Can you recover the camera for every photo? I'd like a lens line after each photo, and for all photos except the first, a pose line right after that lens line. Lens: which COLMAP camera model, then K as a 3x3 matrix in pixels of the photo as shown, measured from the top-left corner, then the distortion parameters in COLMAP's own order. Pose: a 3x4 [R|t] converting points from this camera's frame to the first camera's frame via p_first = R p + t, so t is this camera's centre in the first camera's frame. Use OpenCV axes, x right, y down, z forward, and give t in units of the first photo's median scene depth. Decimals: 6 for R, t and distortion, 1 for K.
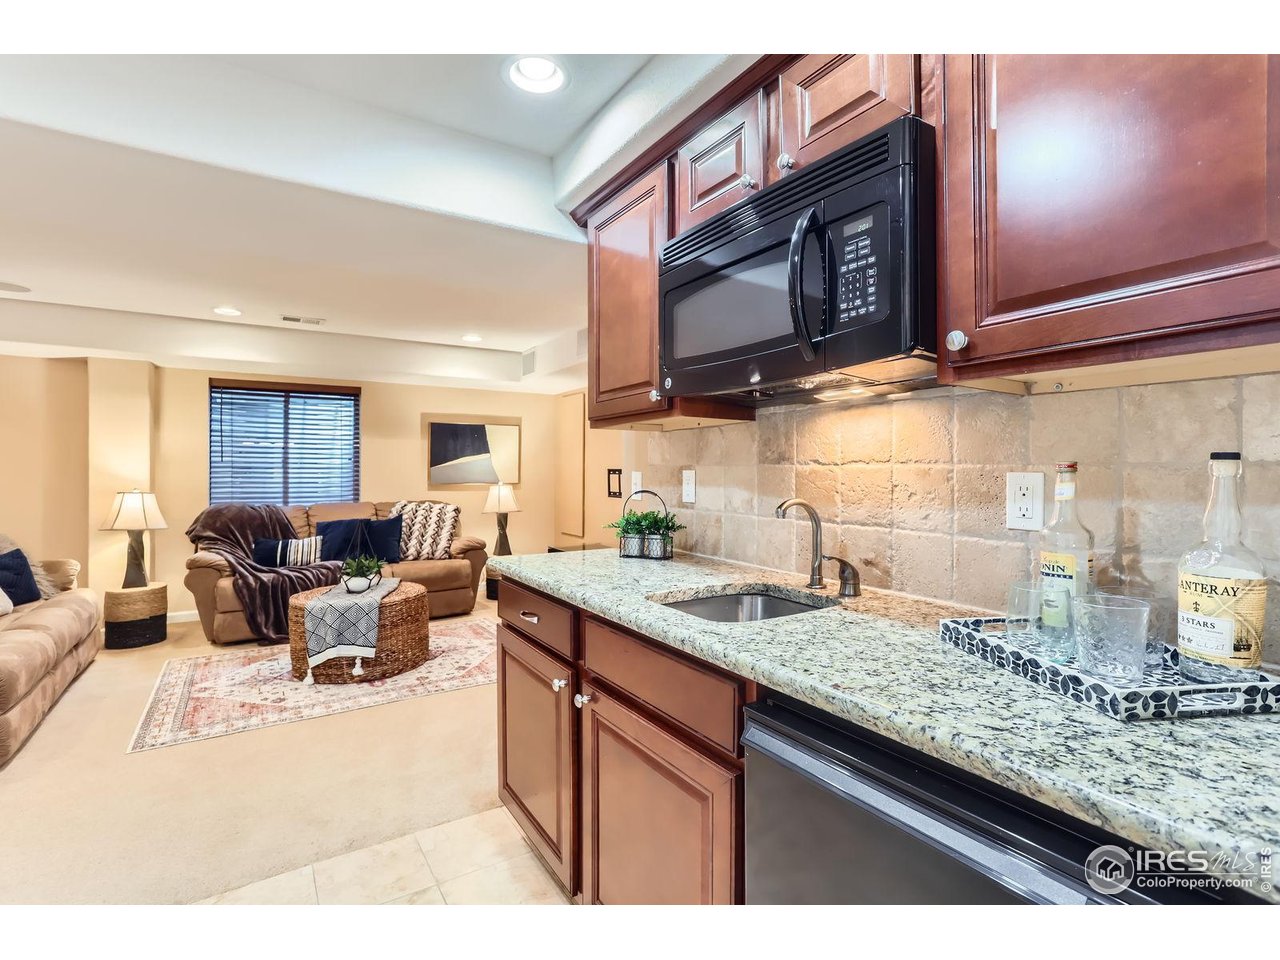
lens RADIAL K [[609.9, 0, 632.8], [0, 609.9, 474.7], [0, 0, 1]] dist [0.005422, 0.000835]
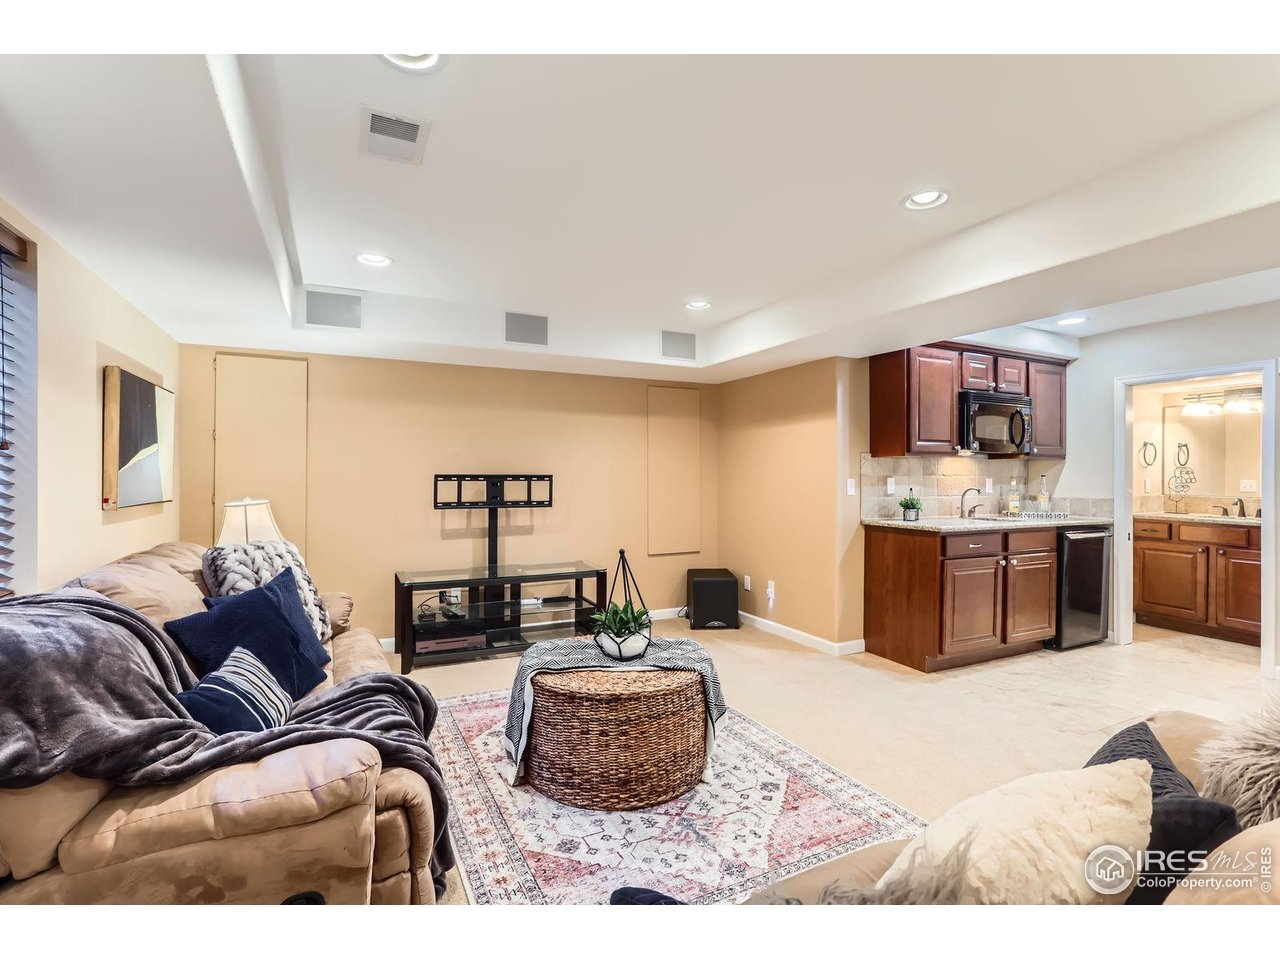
lens RADIAL K [[609.9, 0, 633.5], [0, 609.9, 475.3], [0, 0, 1]] dist [0.005422, 0.000835]
pose [[0.098932, -0.003596, 0.995088, -1.305137], [0.003096, 0.999990, 0.003305, -0.016542], [-0.995089, 0.002754, 0.098942, 1.061727]]
